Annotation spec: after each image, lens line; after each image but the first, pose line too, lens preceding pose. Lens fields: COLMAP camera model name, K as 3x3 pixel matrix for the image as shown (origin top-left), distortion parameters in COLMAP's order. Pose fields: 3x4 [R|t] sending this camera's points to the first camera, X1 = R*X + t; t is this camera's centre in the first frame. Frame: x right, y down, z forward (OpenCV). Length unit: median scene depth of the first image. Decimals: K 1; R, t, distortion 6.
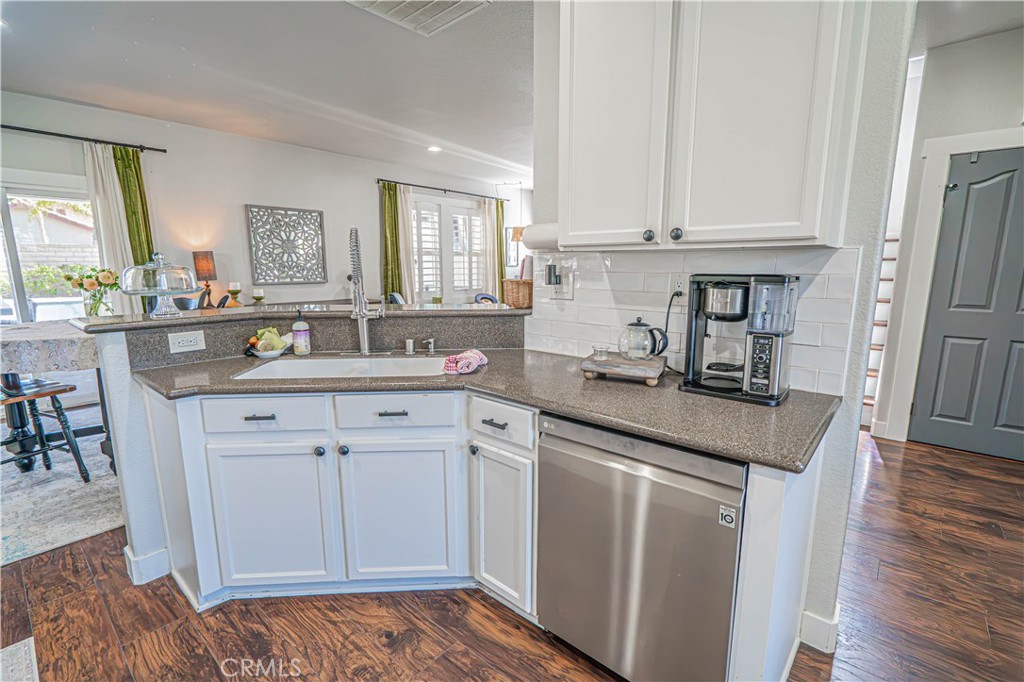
lens RADIAL K [[472.4, 0, 510.2], [0, 472.4, 340.9], [0, 0, 1]] dist [-0.007113, 0.002291]
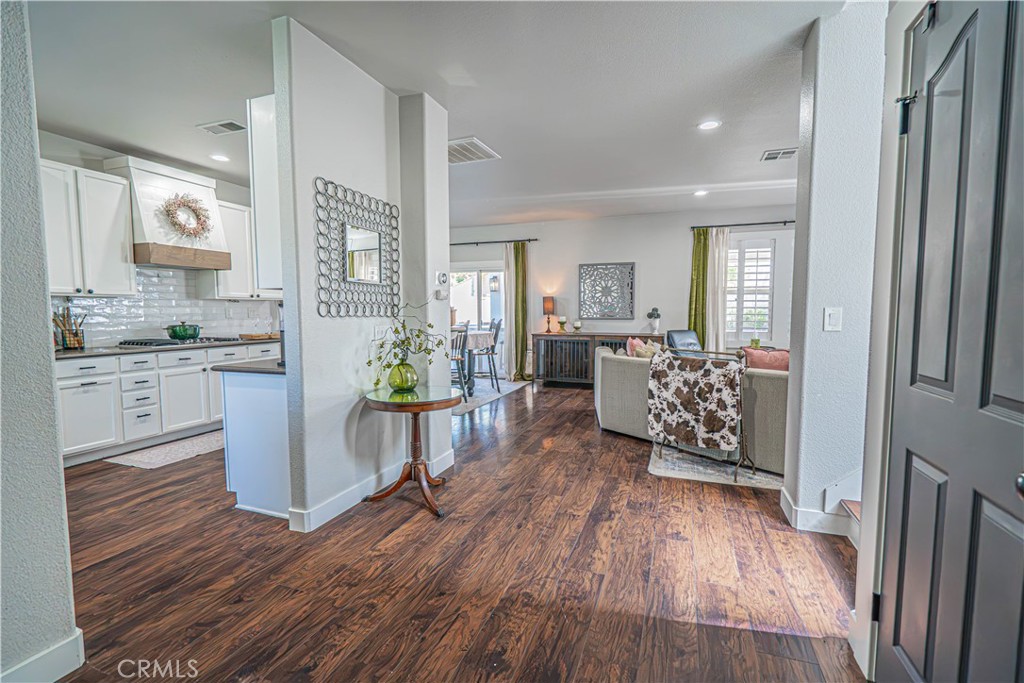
lens RADIAL K [[472.4, 0, 526.6], [0, 472.4, 344.8], [0, 0, 1]] dist [-0.007113, 0.002291]
pose [[0.347829, 0.066705, -0.935182, 1.259949], [-0.145853, 0.989172, 0.016308, -0.063498], [0.926144, 0.130726, 0.353791, 0.563713]]
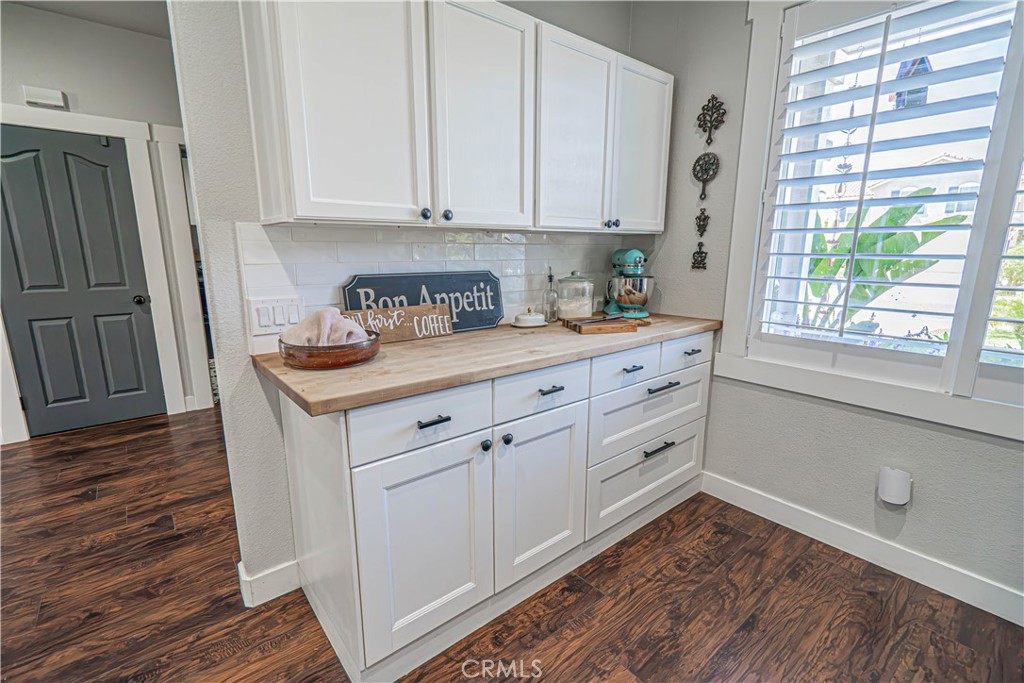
lens RADIAL K [[472.4, 0, 516.2], [0, 472.4, 341.5], [0, 0, 1]] dist [-0.007113, 0.002291]
pose [[0.166977, -0.199387, 0.965590, 0.177899], [0.161194, 0.971683, 0.172770, 0.027241], [-0.972695, 0.126799, 0.194389, -0.140795]]
